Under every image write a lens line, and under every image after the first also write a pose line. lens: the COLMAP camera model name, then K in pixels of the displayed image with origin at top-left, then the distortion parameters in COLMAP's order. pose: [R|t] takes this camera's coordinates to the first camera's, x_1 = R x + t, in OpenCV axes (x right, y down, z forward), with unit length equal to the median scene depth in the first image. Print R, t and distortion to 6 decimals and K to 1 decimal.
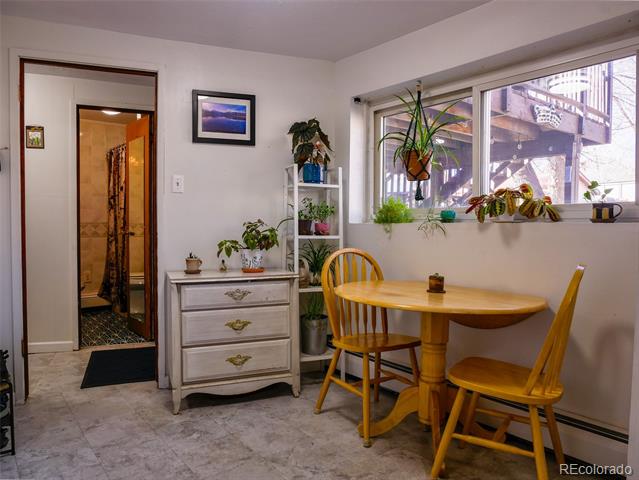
lens RADIAL K [[475.4, 0, 319.5], [0, 475.4, 240.0], [0, 0, 1]] dist [-0.006810, -0.003675]
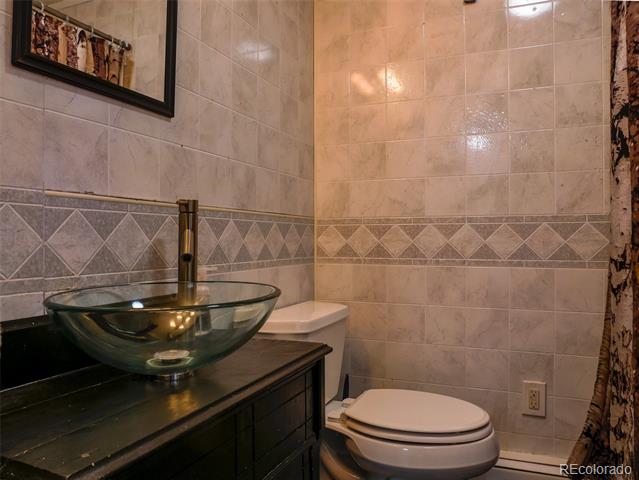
lens RADIAL K [[475.4, 0, 319.5], [0, 475.4, 240.0], [0, 0, 1]] dist [-0.006810, -0.003675]
pose [[0.492224, 0.006699, -0.870443, -0.935225], [-0.041553, 0.999011, -0.015809, -0.036804], [0.869476, 0.043951, 0.492016, 2.312876]]
